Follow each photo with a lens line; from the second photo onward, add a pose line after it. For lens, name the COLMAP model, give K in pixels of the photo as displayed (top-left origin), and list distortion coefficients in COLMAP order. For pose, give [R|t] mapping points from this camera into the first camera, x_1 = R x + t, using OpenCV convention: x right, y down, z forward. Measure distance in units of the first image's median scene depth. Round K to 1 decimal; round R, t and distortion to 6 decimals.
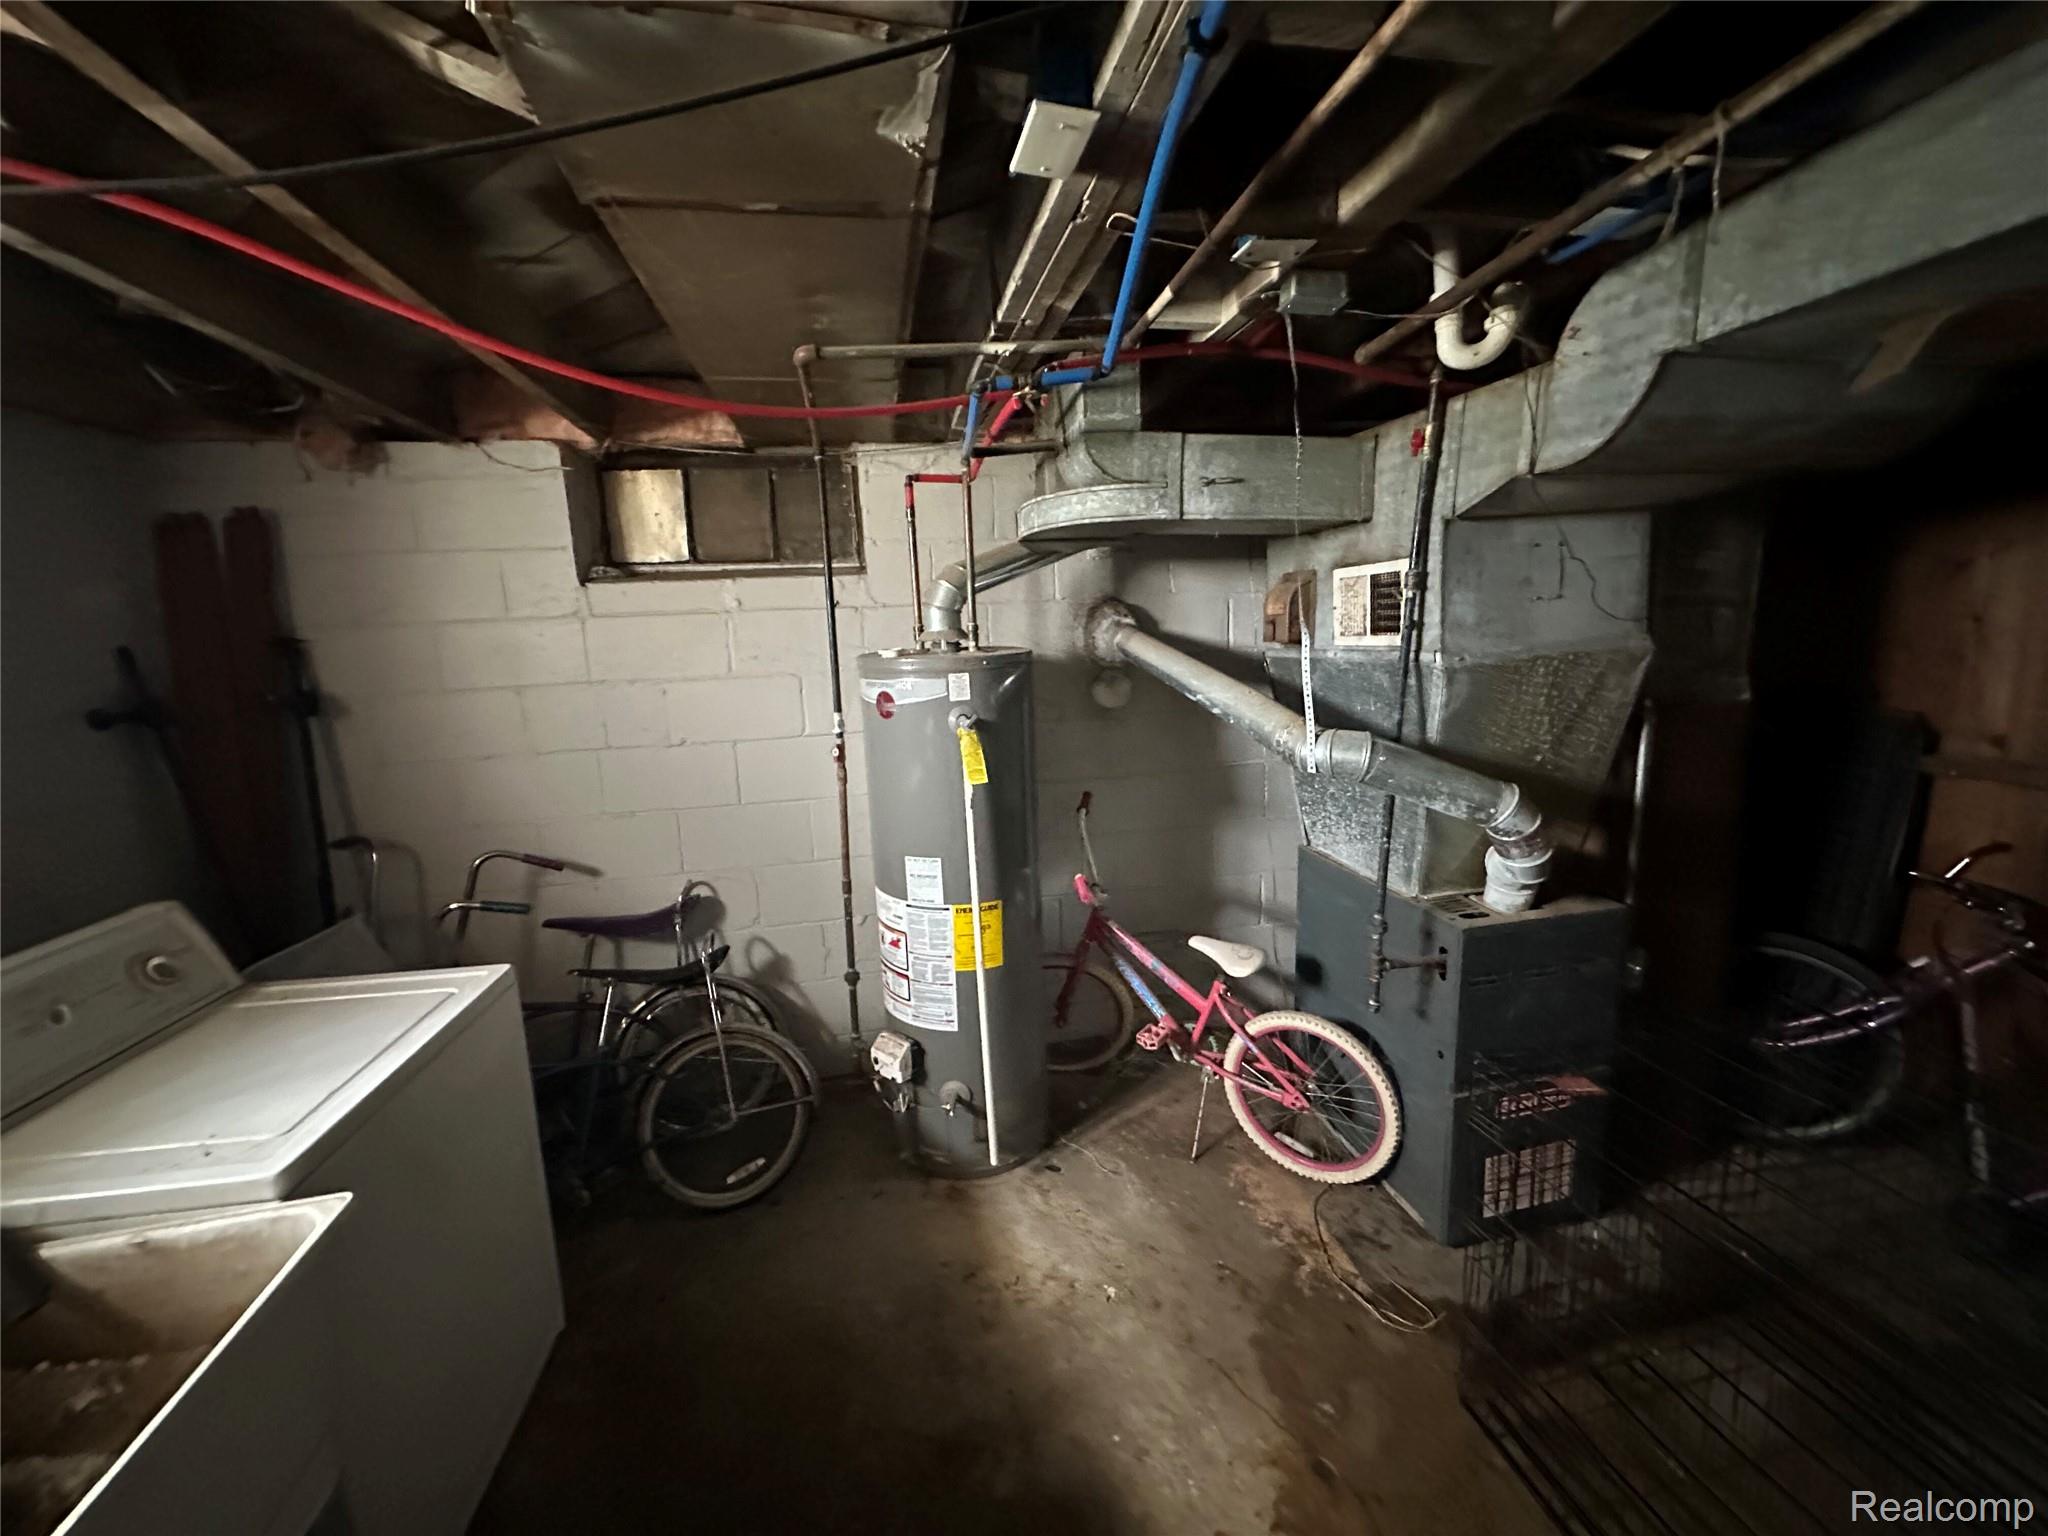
lens RADIAL K [[820.1, 0, 1023.2], [0, 820.1, 770.6], [0, 0, 1]] dist [-0.005221, 0.001083]
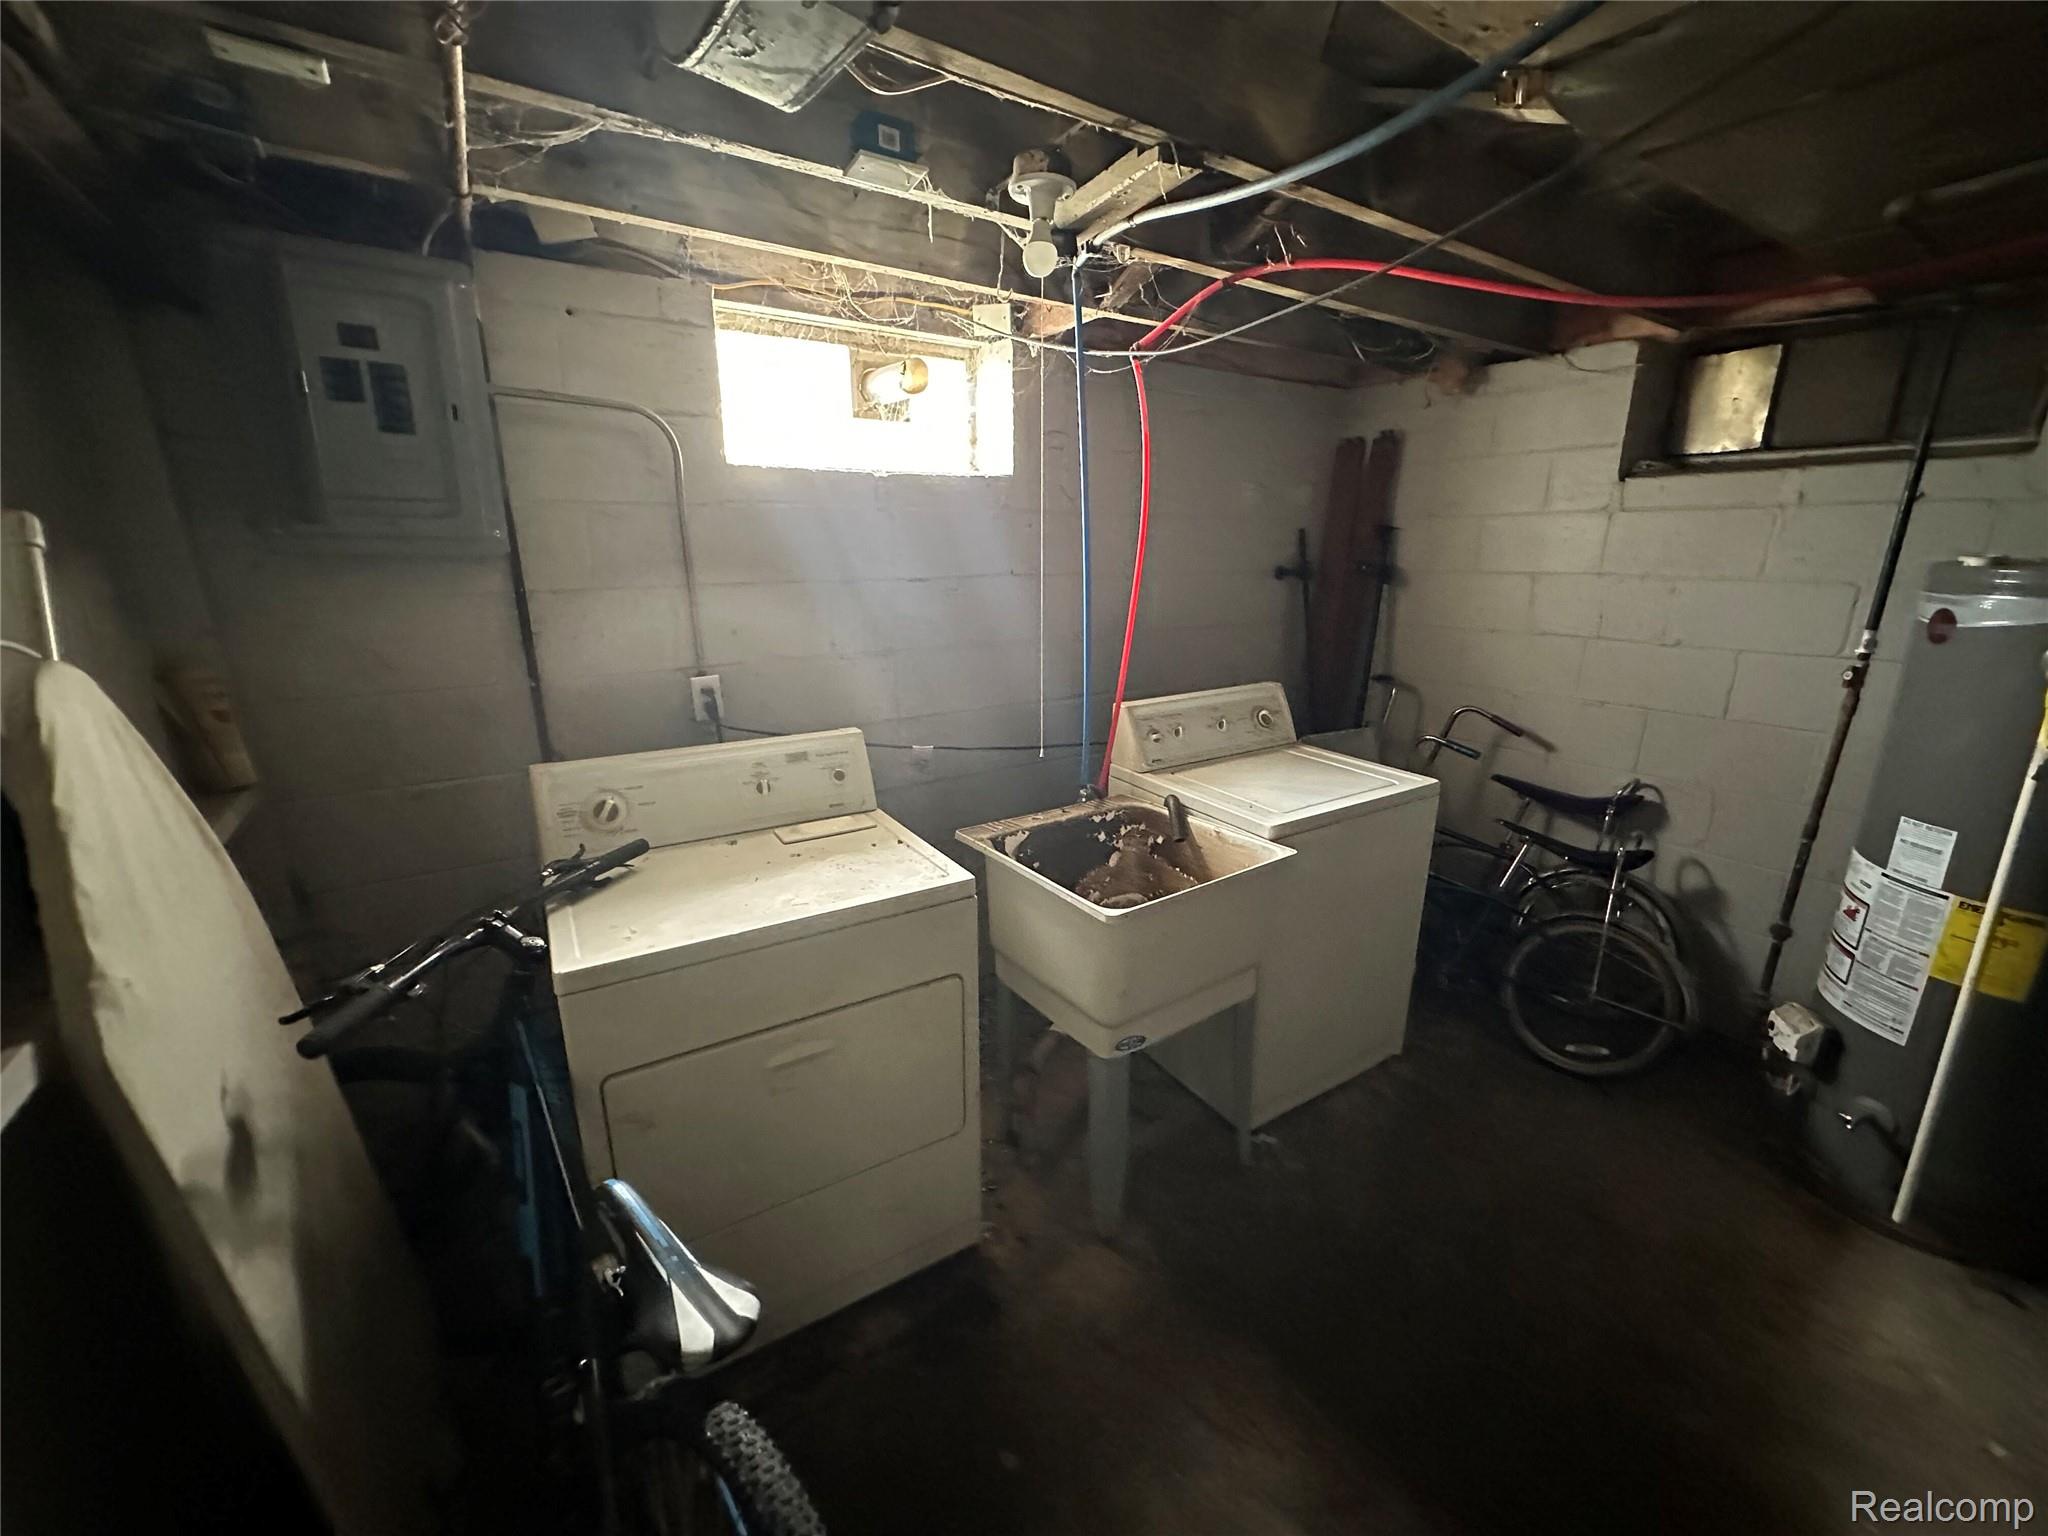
lens RADIAL K [[820.1, 0, 1031.3], [0, 820.1, 773.3], [0, 0, 1]] dist [-0.005221, 0.001083]
pose [[0.396572, 0.282617, -0.873418, 0.205490], [-0.171523, 0.957488, 0.231940, 0.023682], [0.901837, 0.057830, 0.428188, -0.127793]]
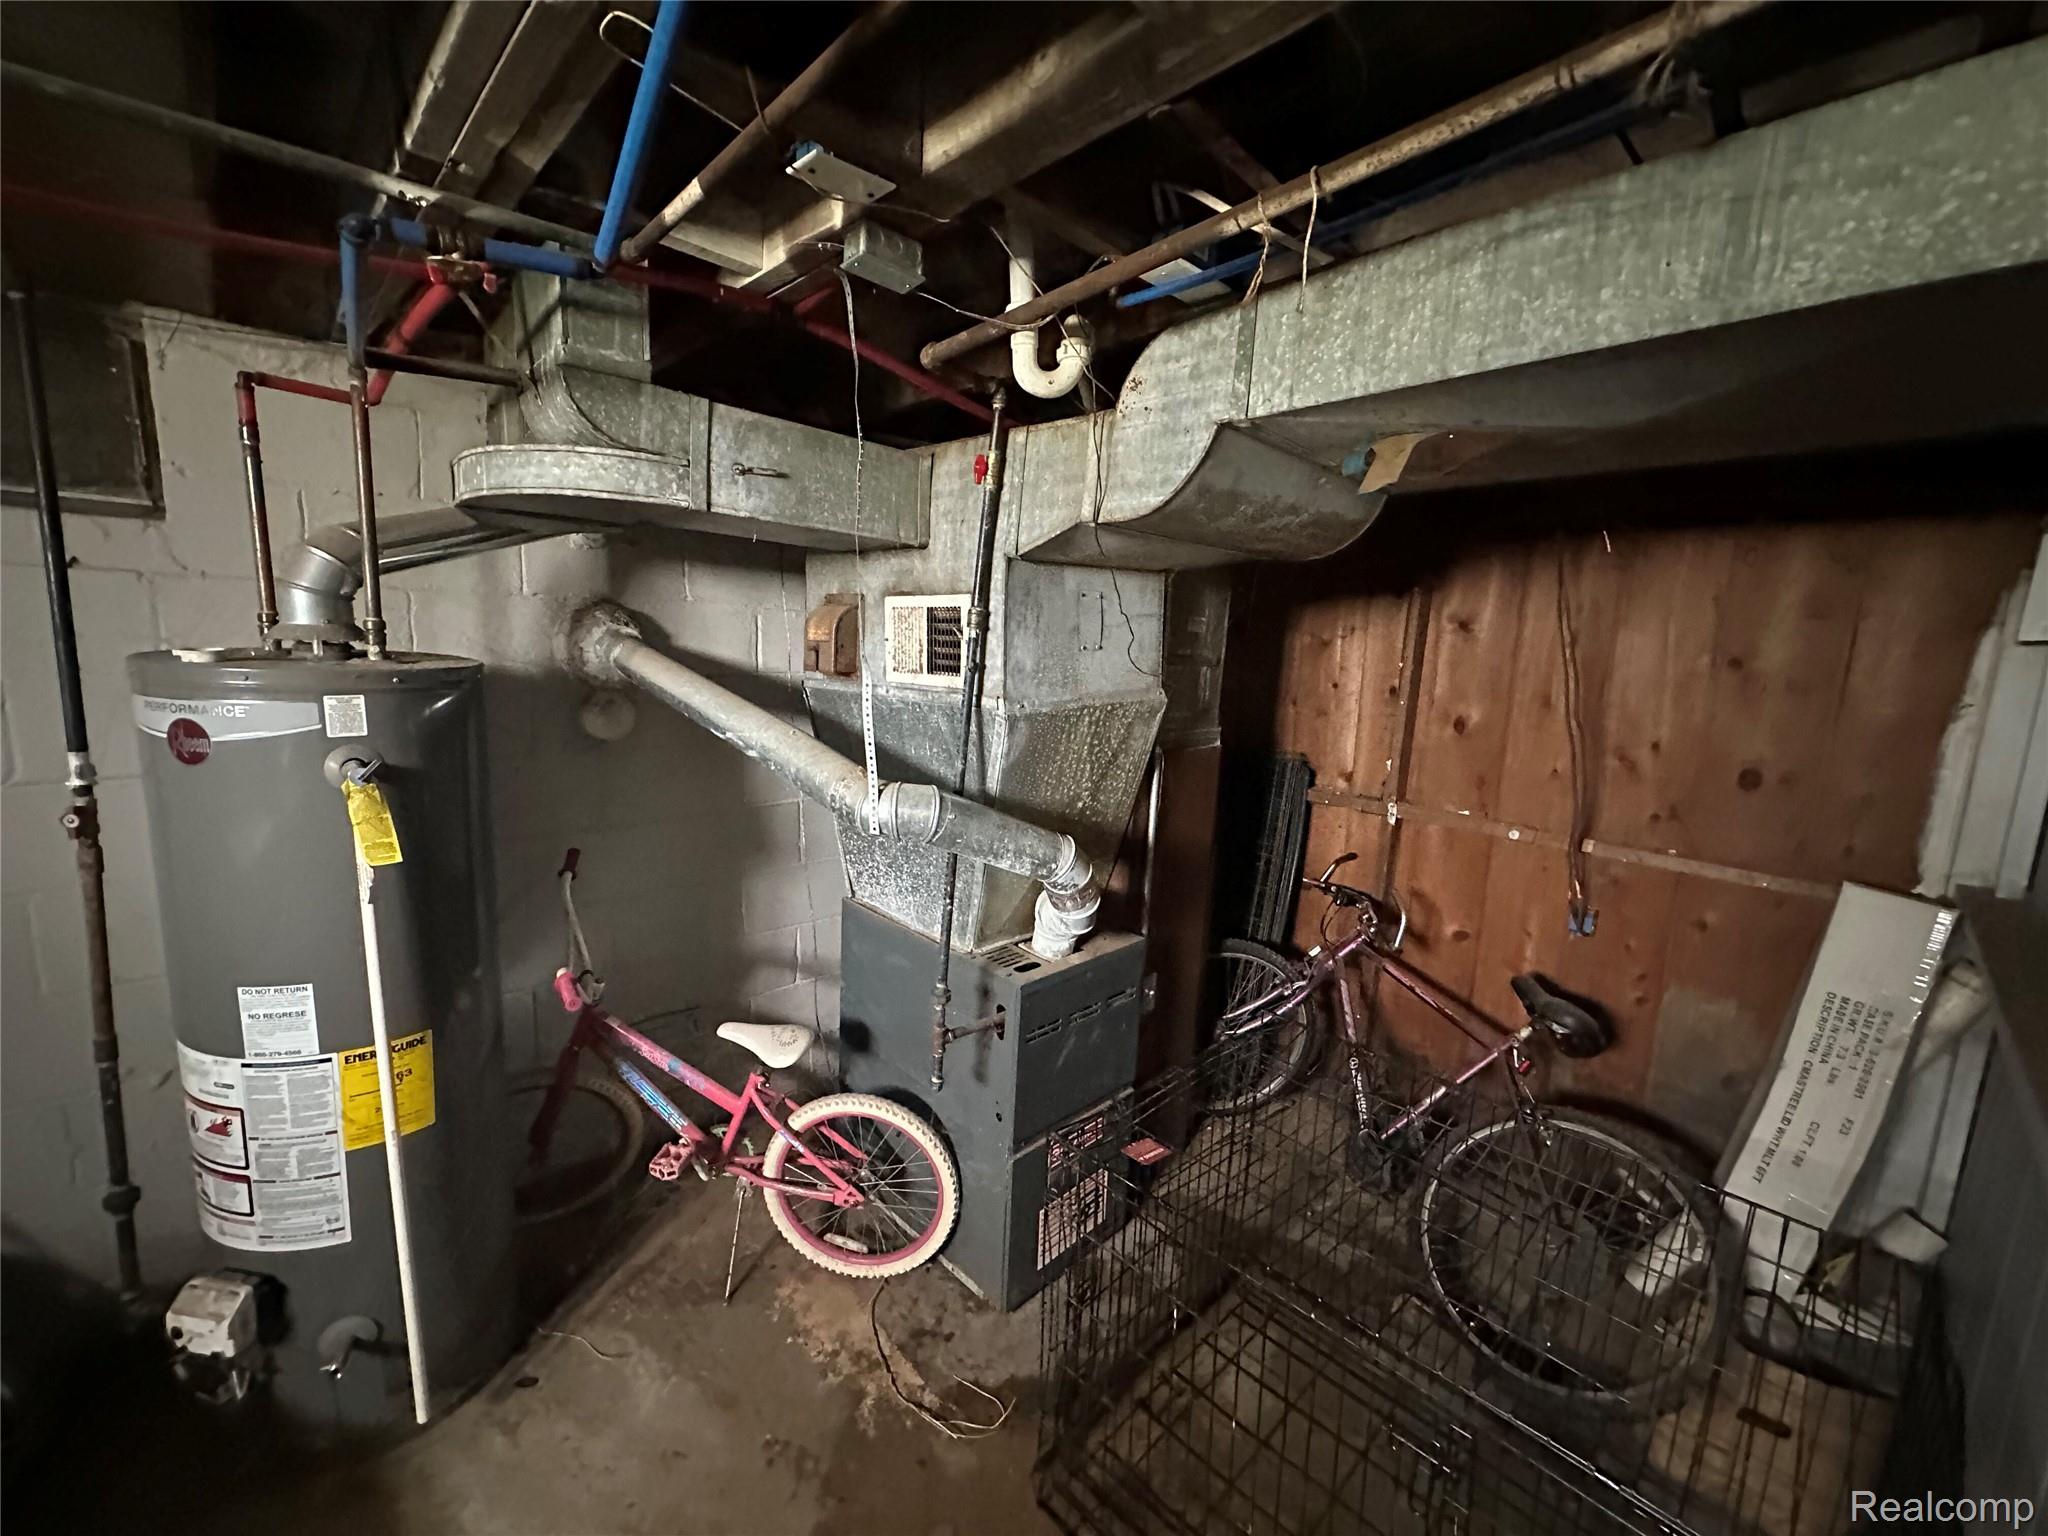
lens RADIAL K [[820.1, 0, 1025.8], [0, 820.1, 769.0], [0, 0, 1]] dist [-0.005221, 0.001083]
pose [[0.835079, -0.007535, 0.550078, 0.013365], [0.017112, 0.999778, -0.012283, -0.040250], [-0.549863, 0.019671, 0.835023, 0.159578]]
